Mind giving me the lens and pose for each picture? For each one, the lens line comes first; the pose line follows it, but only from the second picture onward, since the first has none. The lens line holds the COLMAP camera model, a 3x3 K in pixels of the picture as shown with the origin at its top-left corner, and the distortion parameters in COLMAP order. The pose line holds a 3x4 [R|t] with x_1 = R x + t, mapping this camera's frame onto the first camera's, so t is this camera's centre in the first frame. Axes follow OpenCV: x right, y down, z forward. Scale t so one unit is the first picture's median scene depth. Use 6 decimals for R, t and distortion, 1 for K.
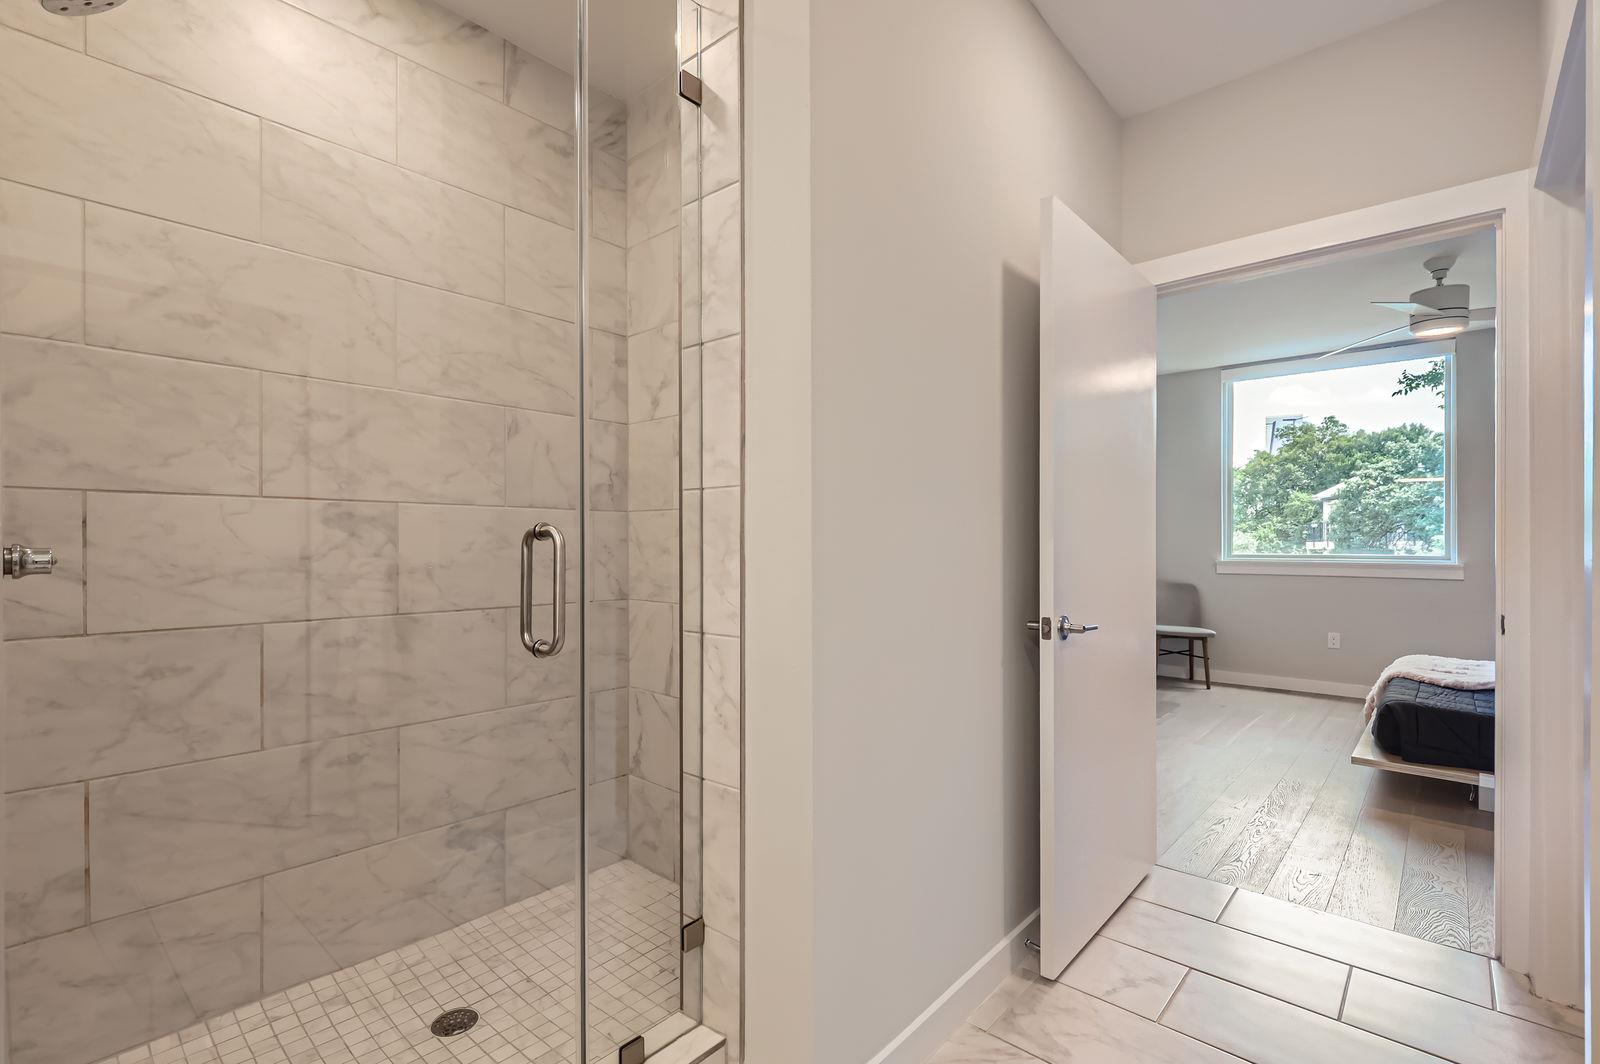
lens RADIAL K [[722.3, 0, 805.6], [0, 722.3, 546.2], [0, 0, 1]] dist [0.006605, -0.002317]
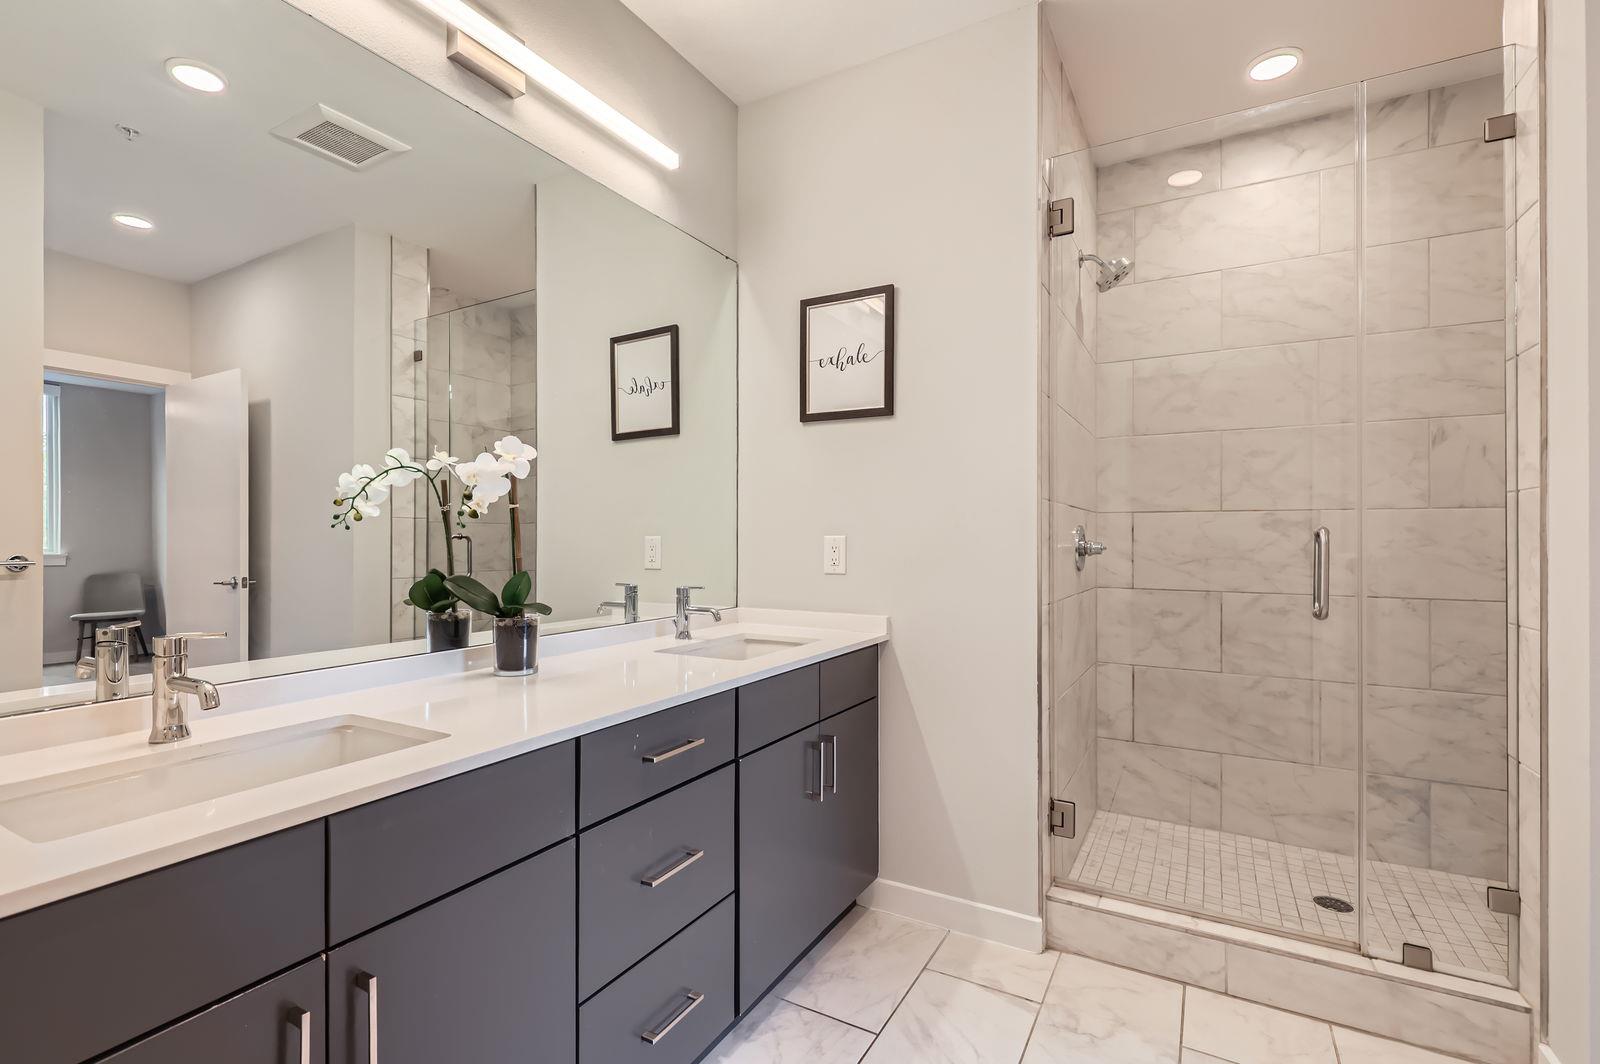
lens RADIAL K [[722.3, 0, 784.4], [0, 722.3, 531.7], [0, 0, 1]] dist [0.006605, -0.002317]
pose [[0.200752, -0.009949, -0.979592, 0.551919], [-0.006904, 0.999909, -0.011570, 0.001091], [0.979618, 0.009086, 0.200665, -0.224156]]
